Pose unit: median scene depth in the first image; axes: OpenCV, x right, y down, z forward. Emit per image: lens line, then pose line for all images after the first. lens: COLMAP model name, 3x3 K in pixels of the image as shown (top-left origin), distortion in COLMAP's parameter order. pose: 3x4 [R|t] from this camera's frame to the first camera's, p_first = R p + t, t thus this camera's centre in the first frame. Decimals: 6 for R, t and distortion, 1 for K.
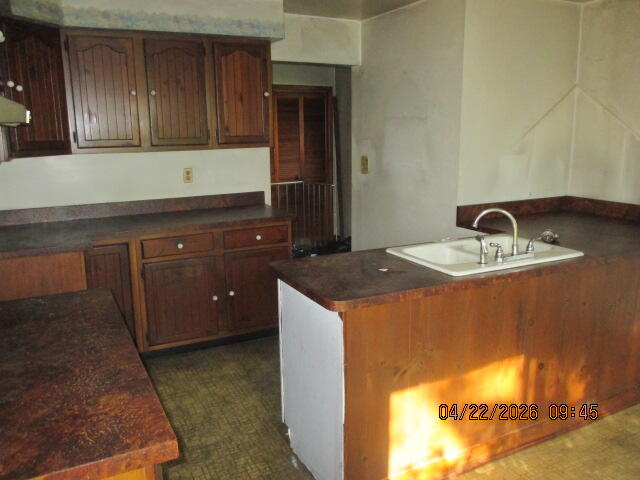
lens RADIAL K [[550.3, 0, 320.9], [0, 550.3, 229.9], [0, 0, 1]] dist [0.001461, -0.001994]
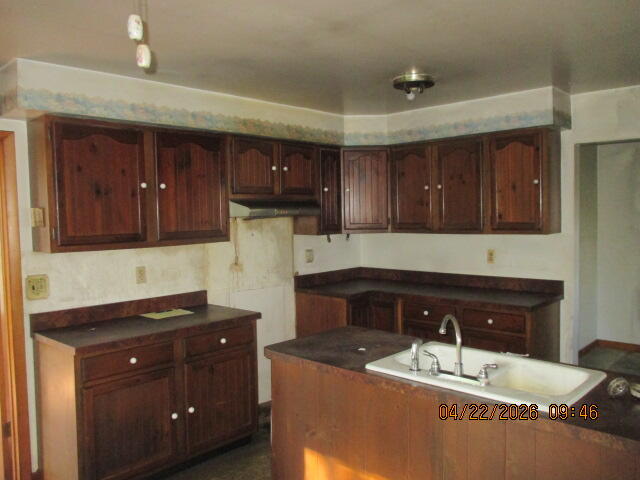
lens RADIAL K [[537.2, 0, 323.4], [0, 537.2, 238.4], [0, 0, 1]] dist [-0.018828, -0.007789]
pose [[0.340406, 0.052004, -0.938839, 0.999734], [-0.162367, 0.986721, -0.004215, -0.117679], [0.926154, 0.153871, 0.344330, 0.488002]]
